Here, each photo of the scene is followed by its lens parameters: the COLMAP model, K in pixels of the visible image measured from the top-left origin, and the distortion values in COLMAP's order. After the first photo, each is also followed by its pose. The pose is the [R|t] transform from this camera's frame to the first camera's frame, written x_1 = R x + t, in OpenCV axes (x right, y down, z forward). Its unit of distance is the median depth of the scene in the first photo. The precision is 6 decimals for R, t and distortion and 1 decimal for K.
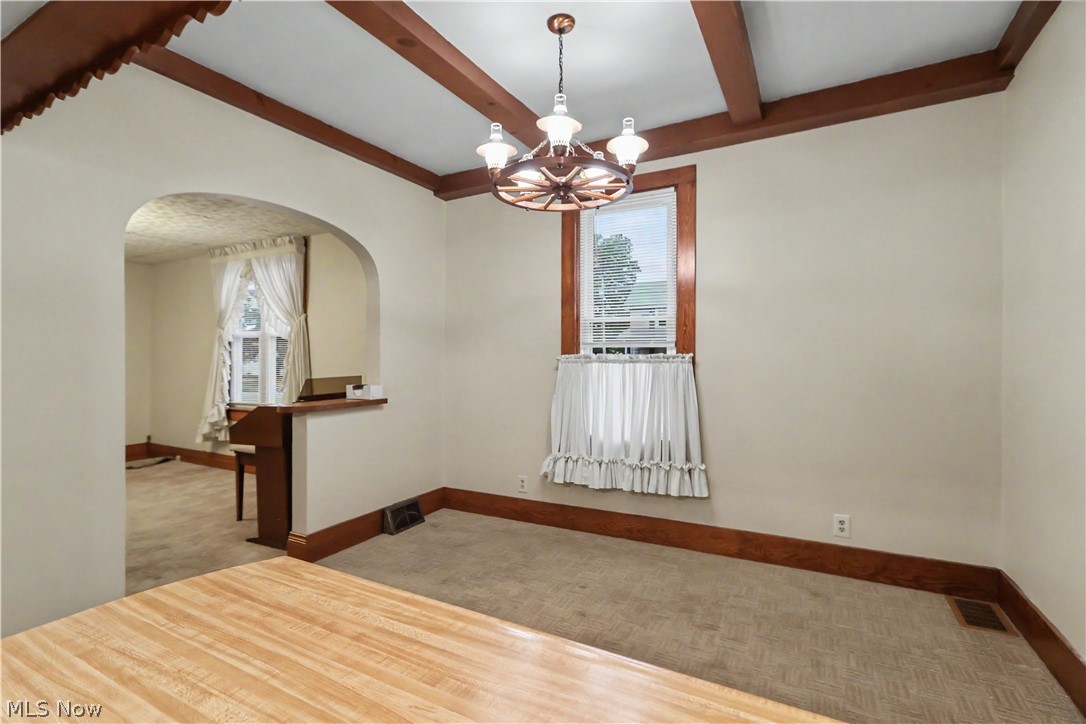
lens RADIAL K [[504.1, 0, 541.2], [0, 504.1, 359.9], [0, 0, 1]] dist [0.009088, 0.000727]
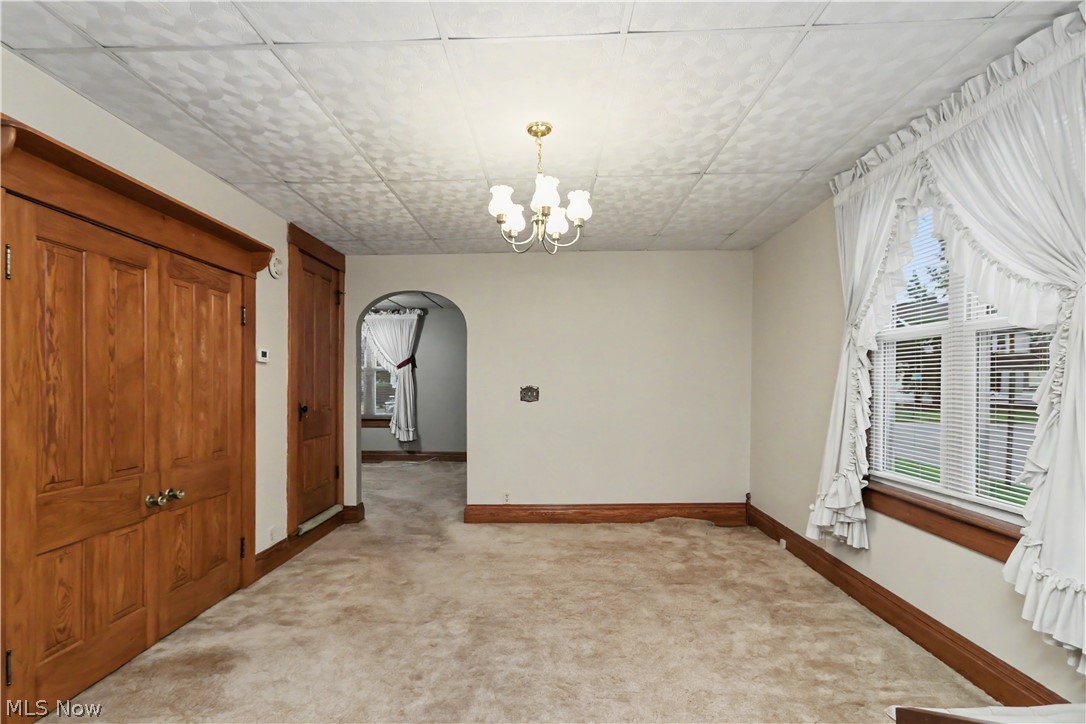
lens RADIAL K [[504.1, 0, 531.6], [0, 504.1, 390.9], [0, 0, 1]] dist [0.009088, 0.000727]
pose [[0.432629, 0.012412, -0.901487, -0.313574], [0.002114, 0.999889, 0.014782, -0.004824], [0.901570, -0.008301, 0.432555, 0.489017]]
